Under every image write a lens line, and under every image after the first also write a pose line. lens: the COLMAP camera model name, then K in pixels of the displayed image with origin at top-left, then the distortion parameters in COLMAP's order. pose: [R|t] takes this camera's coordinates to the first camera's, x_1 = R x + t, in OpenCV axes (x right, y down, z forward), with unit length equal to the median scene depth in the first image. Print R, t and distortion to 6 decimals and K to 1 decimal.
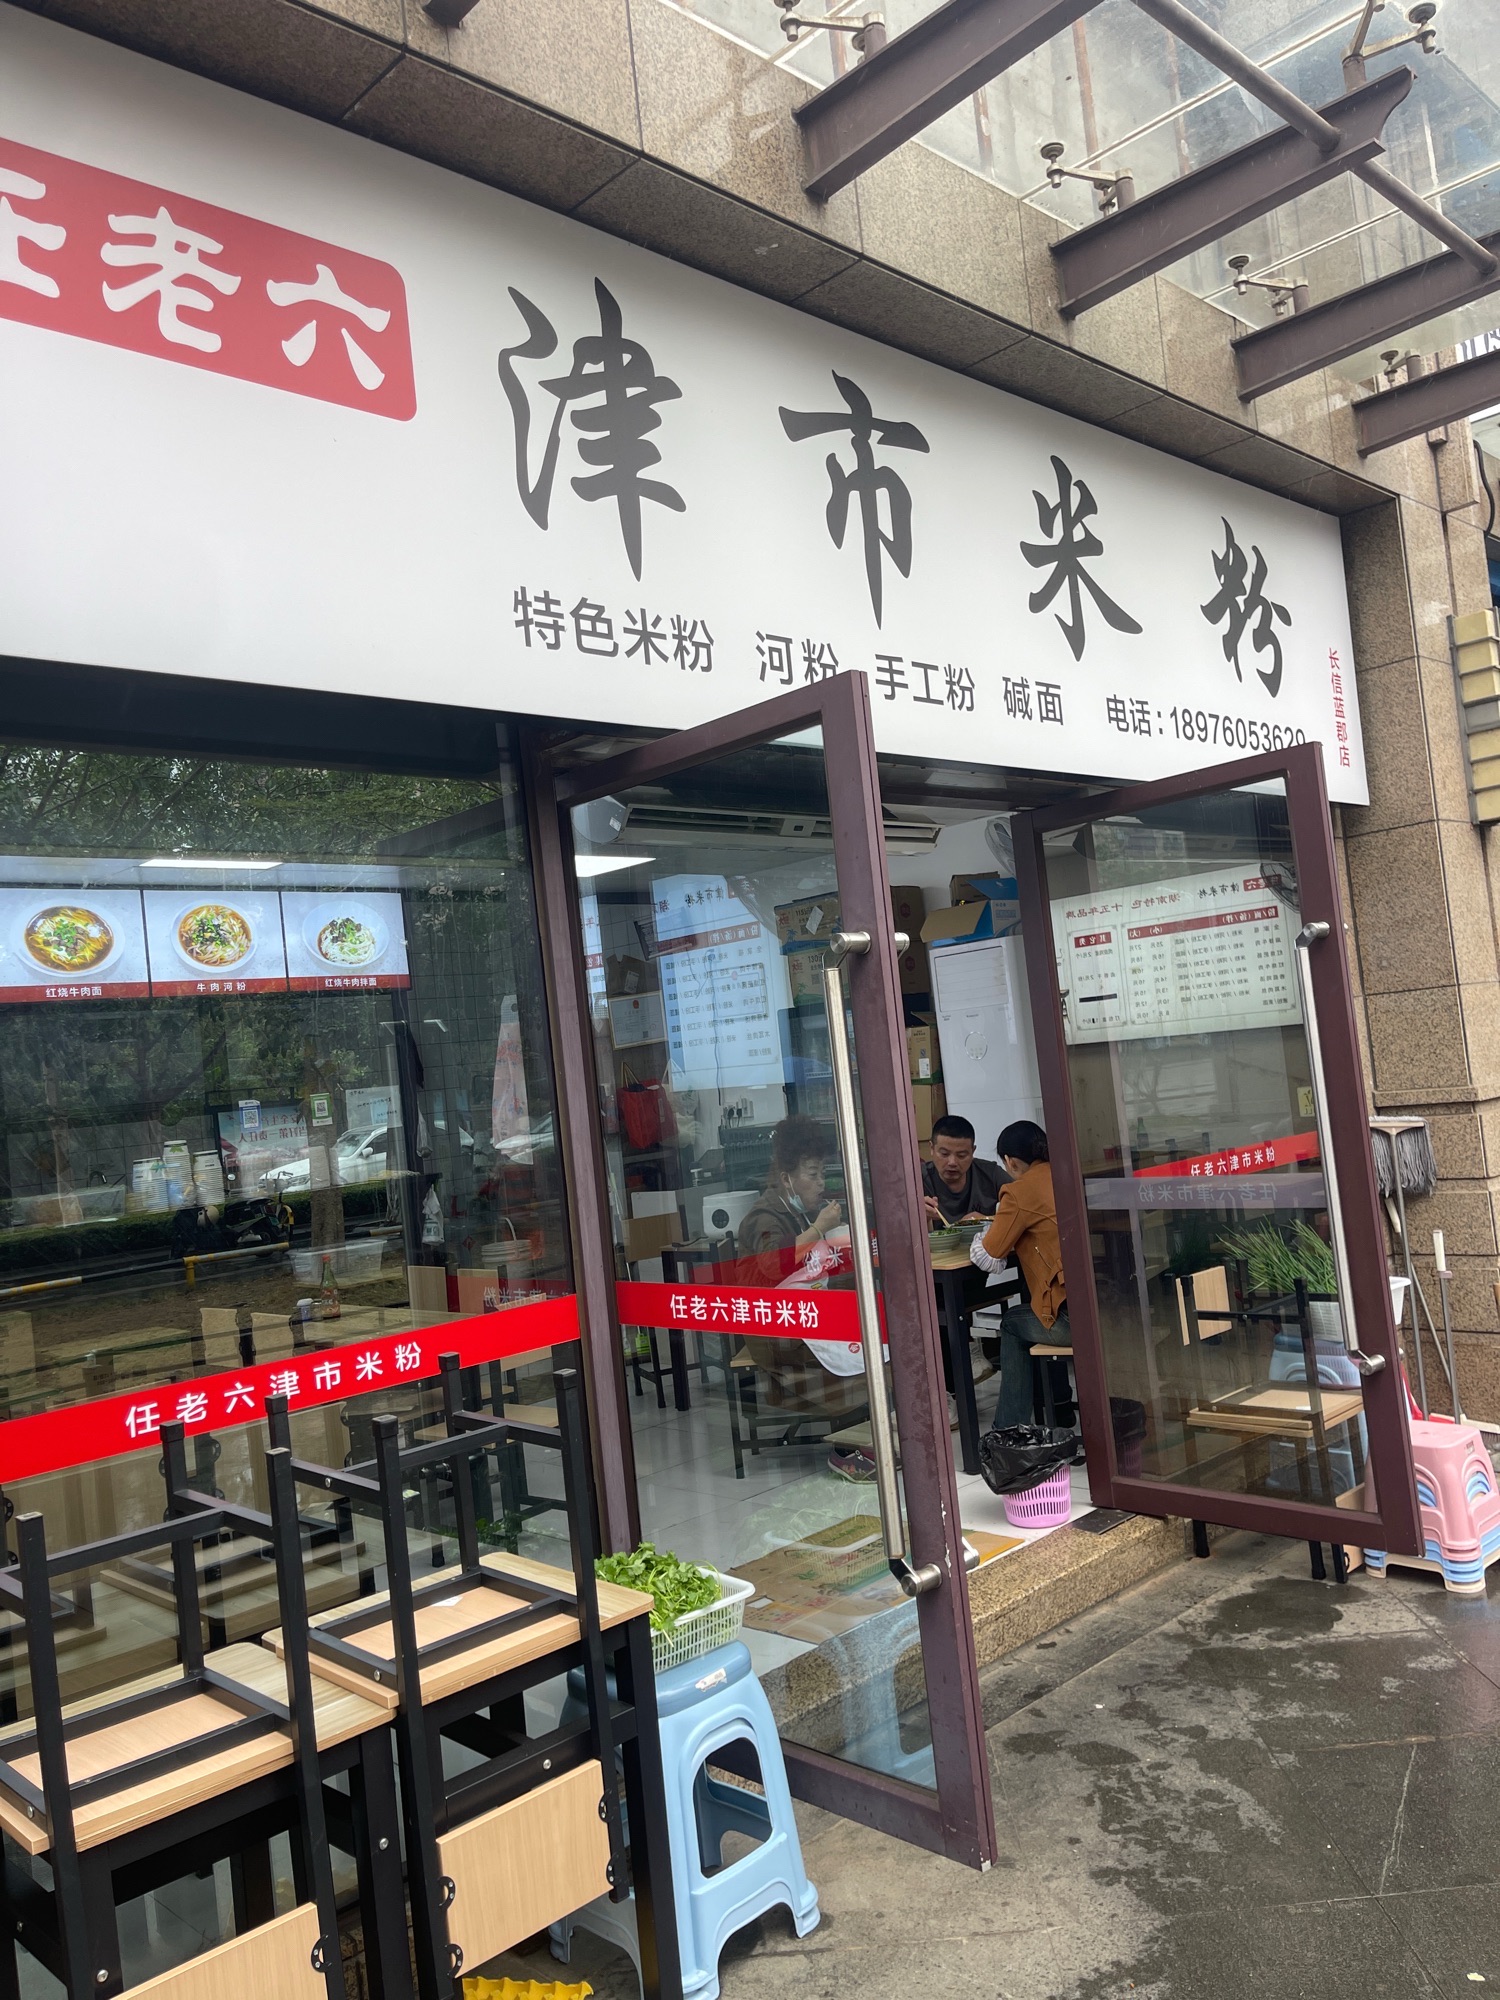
lens RADIAL K [[1526.1, 0, 750.0], [0, 1526.1, 1000.0], [0, 0, 1]] dist [0.049481, -0.090092]
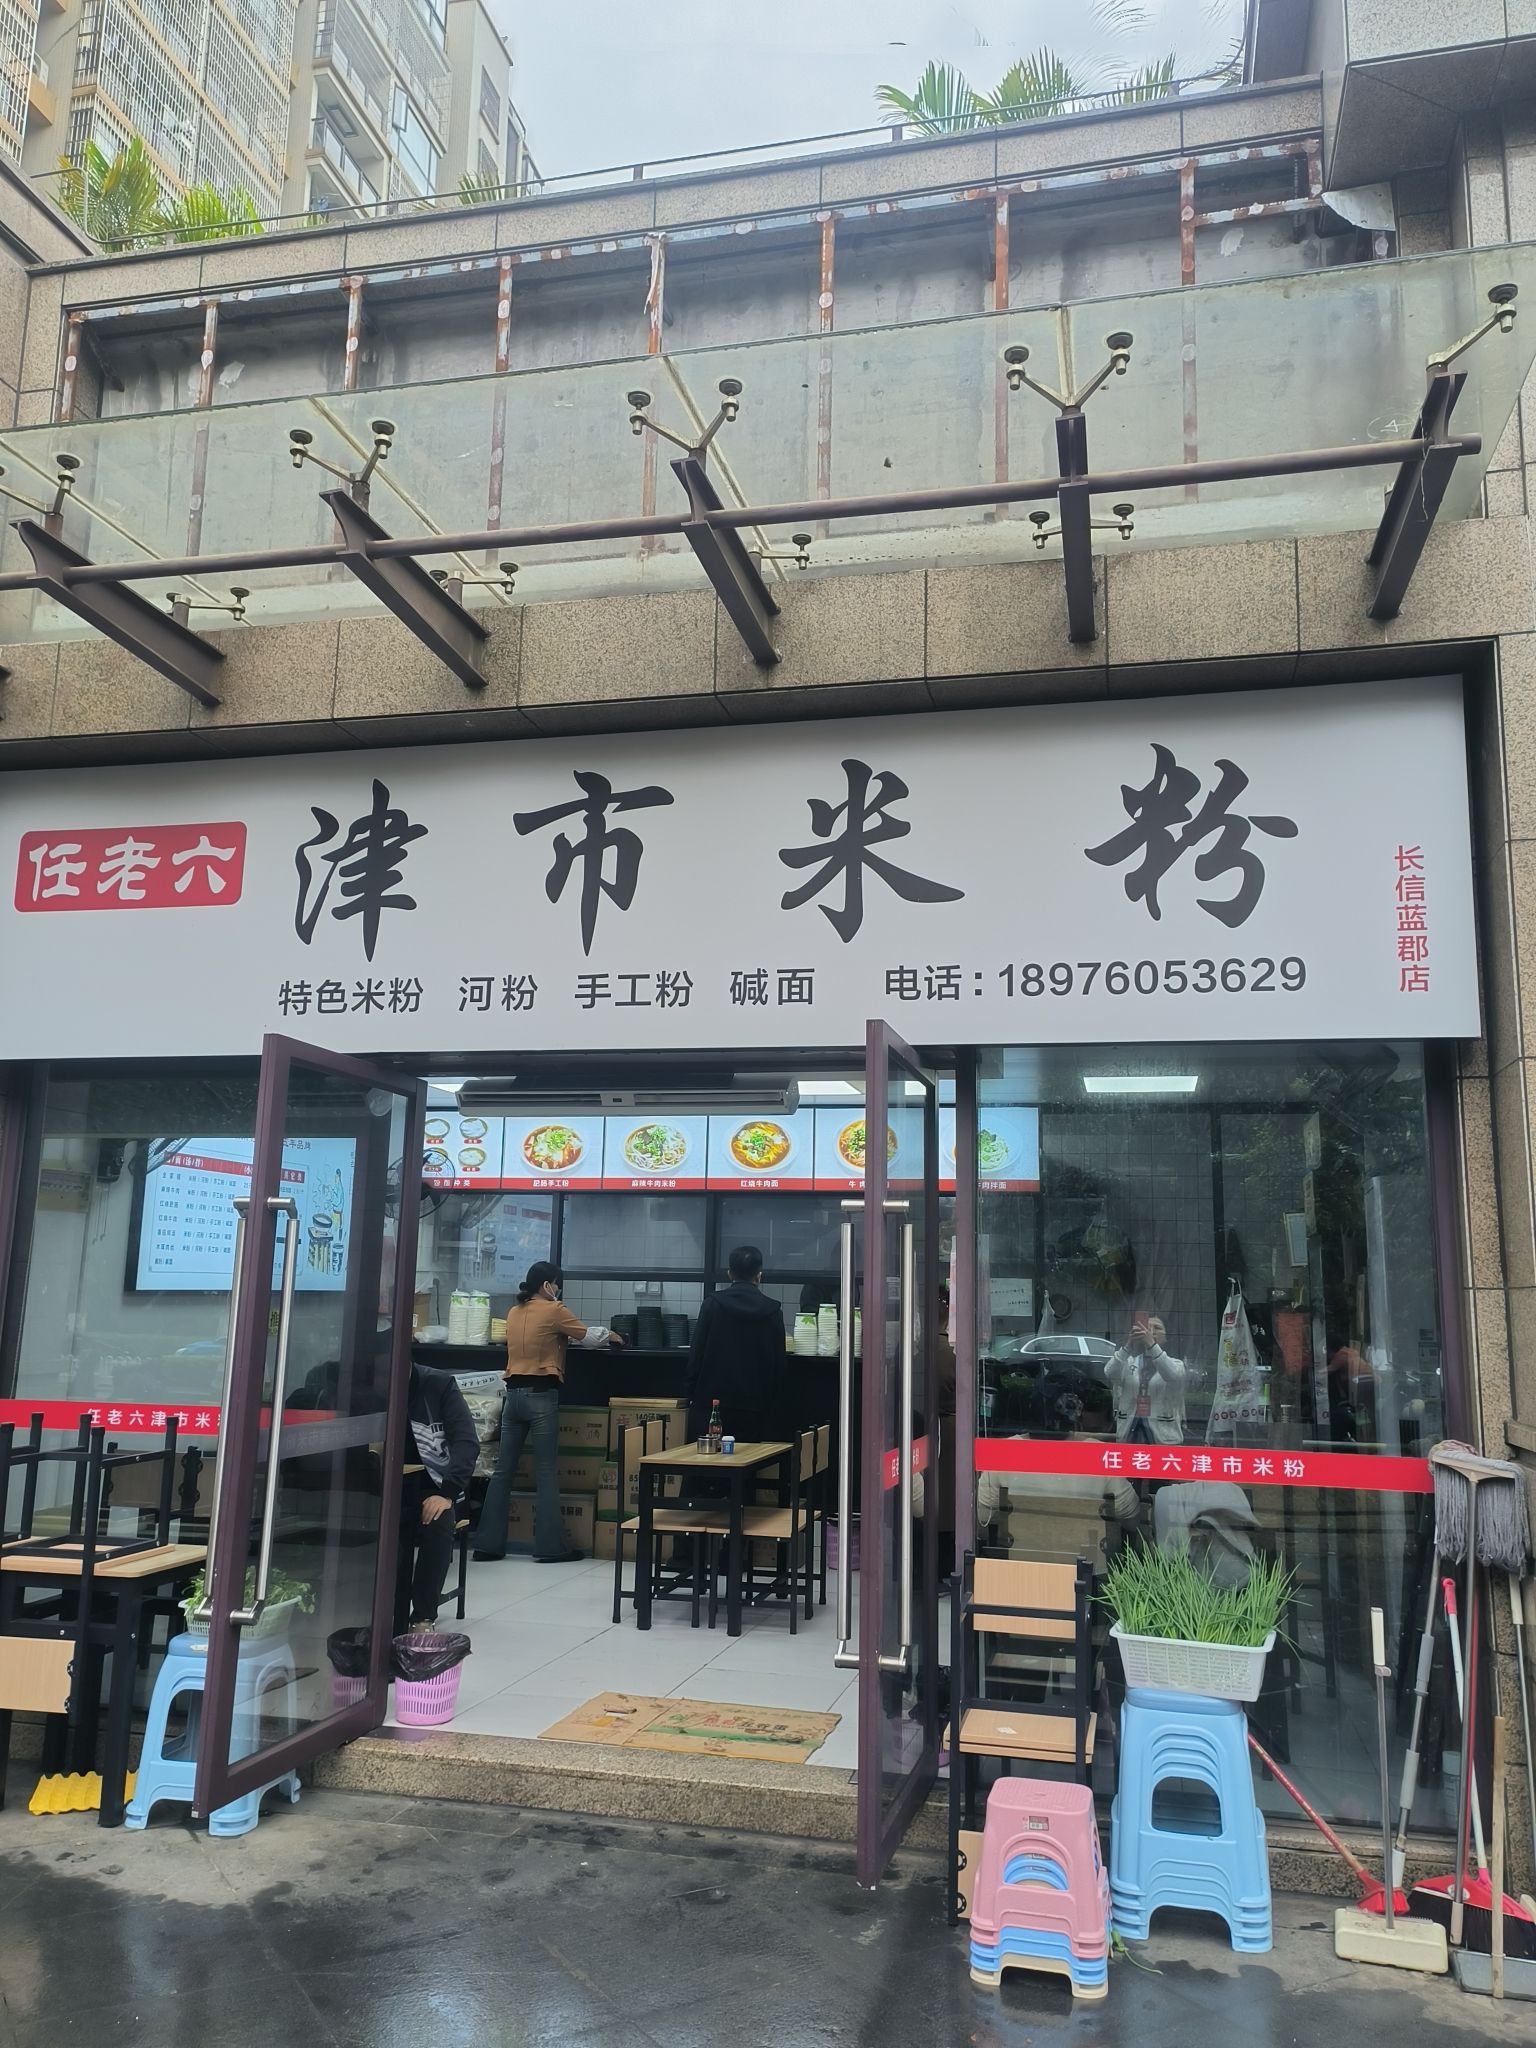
lens RADIAL K [[1613.3, 0, 768.0], [0, 1613.3, 1024.0], [0, 0, 1]] dist [-0.015054, -0.007134]
pose [[0.521452, -0.029274, -0.852778, 1.348261], [-0.038730, 0.997569, -0.057926, -0.108814], [0.852401, 0.063234, 0.519051, 0.414154]]
